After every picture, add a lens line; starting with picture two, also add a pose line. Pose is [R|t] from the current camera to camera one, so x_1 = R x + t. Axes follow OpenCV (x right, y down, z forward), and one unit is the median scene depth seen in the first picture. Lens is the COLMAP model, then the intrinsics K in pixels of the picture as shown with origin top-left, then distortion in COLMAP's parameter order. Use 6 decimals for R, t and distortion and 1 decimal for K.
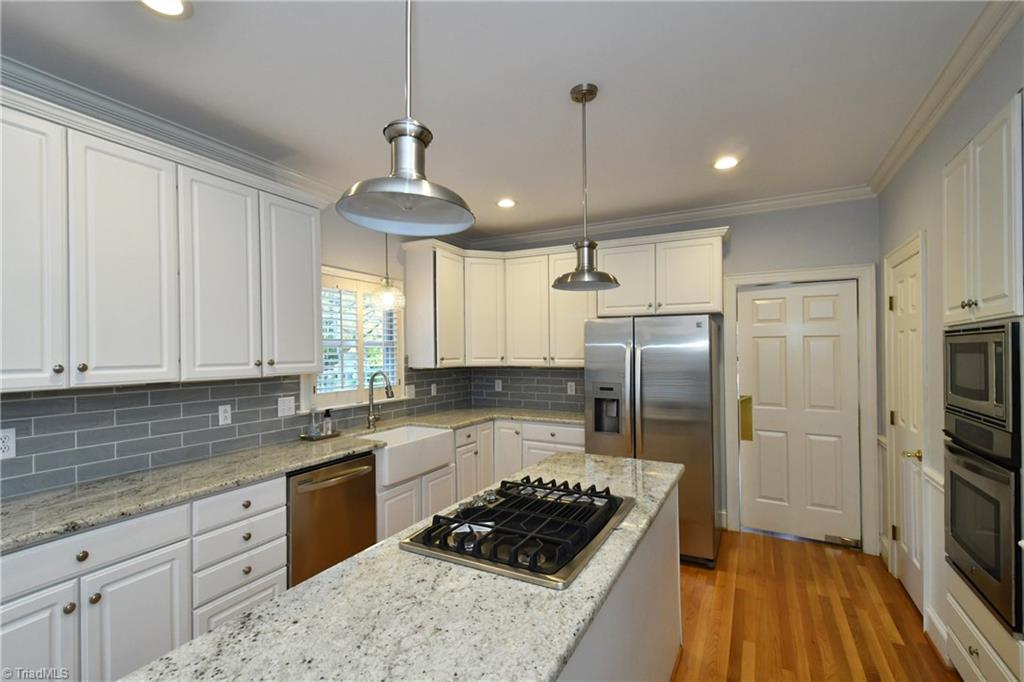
lens RADIAL K [[469.4, 0, 511.3], [0, 469.4, 345.4], [0, 0, 1]] dist [0.022807, -0.001483]
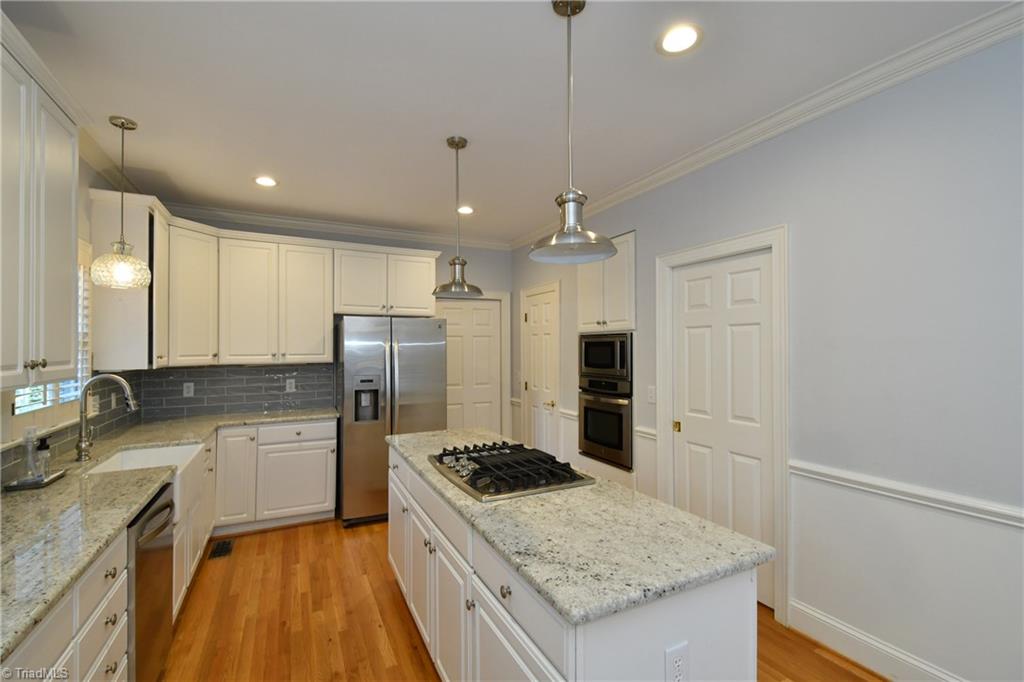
lens RADIAL K [[469.4, 0, 513.5], [0, 469.4, 341.1], [0, 0, 1]] dist [0.022807, -0.001483]
pose [[0.552265, 0.010621, 0.833601, -0.531477], [-0.006105, 0.999944, -0.008696, 0.007480], [-0.833646, -0.000287, 0.552299, 0.109583]]
